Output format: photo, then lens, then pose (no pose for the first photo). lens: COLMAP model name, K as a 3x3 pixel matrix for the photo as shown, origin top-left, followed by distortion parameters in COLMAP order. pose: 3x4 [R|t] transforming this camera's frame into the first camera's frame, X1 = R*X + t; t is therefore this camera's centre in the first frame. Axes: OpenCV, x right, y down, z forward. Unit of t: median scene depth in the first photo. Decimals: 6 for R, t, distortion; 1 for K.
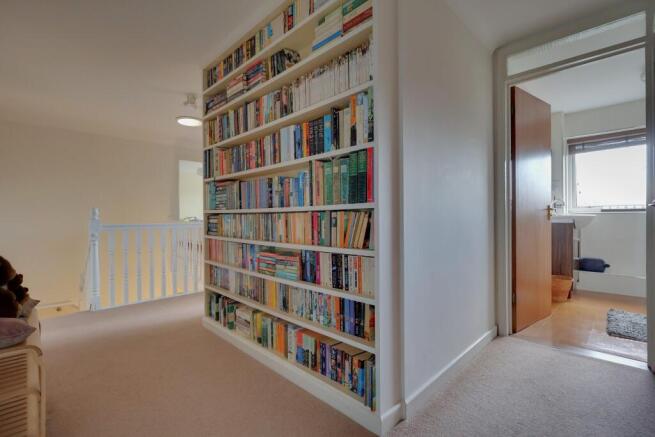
lens RADIAL K [[301.8, 0, 329.1], [0, 301.8, 216.9], [0, 0, 1]] dist [-0.002538, -0.000298]
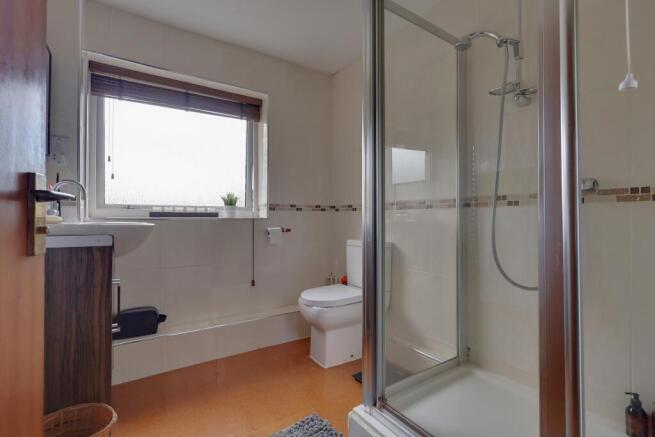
lens RADIAL K [[301.8, 0, 328.7], [0, 301.8, 216.0], [0, 0, 1]] dist [-0.002538, -0.000298]
pose [[0.189425, 0.019255, 0.981706, 0.449255], [0.000188, 0.999807, -0.019646, -0.007341], [-0.981895, 0.003906, 0.189385, 0.603313]]
